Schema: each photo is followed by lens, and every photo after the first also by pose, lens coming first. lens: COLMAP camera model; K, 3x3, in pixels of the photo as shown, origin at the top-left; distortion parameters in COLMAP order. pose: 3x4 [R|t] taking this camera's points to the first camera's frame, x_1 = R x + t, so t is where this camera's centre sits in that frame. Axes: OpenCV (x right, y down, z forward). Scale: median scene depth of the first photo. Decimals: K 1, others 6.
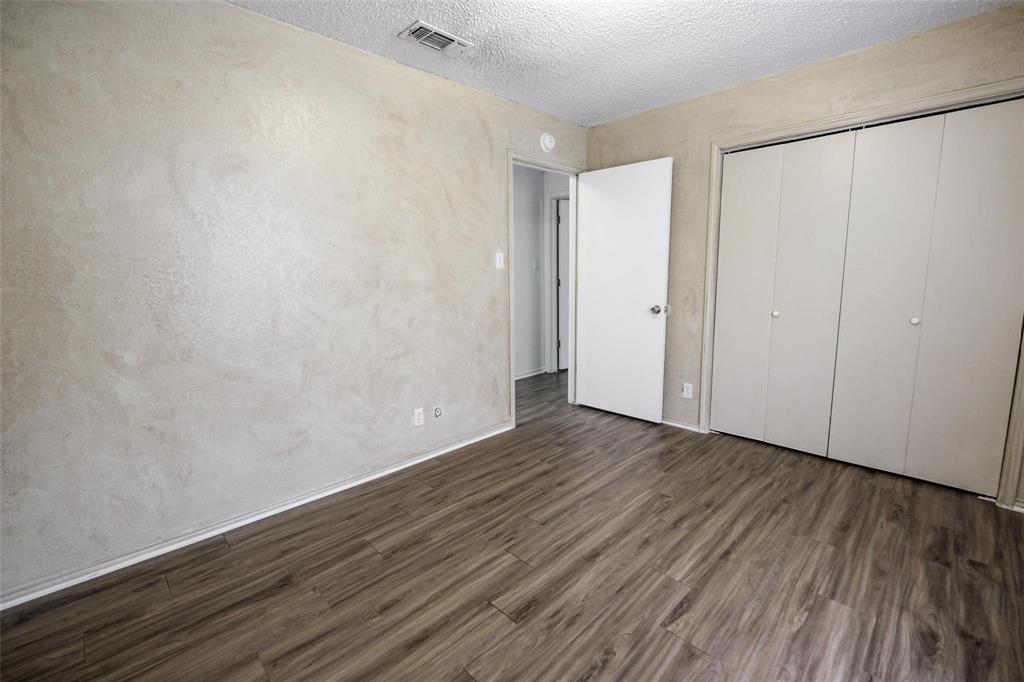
lens RADIAL K [[442.2, 0, 519.0], [0, 442.2, 336.0], [0, 0, 1]] dist [-0.000054, -0.001075]
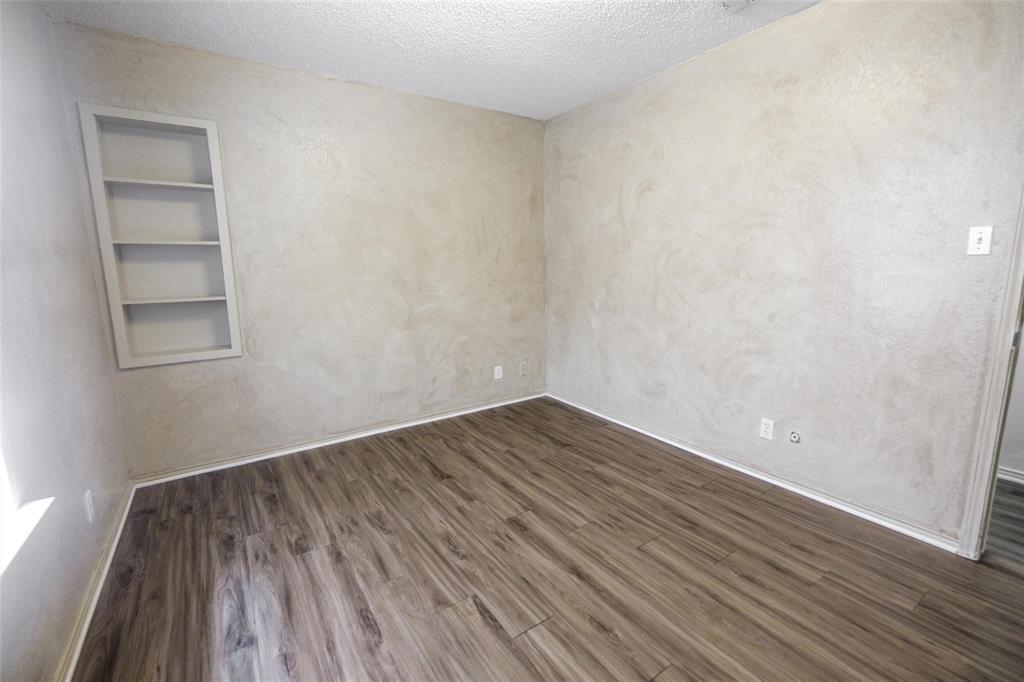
lens RADIAL K [[442.2, 0, 519.4], [0, 442.2, 338.7], [0, 0, 1]] dist [-0.000054, -0.001075]
pose [[-0.169396, 0.182063, -0.968586, 0.930764], [-0.134838, 0.969266, 0.205772, -0.141459], [0.976281, 0.165459, -0.139641, 0.868551]]
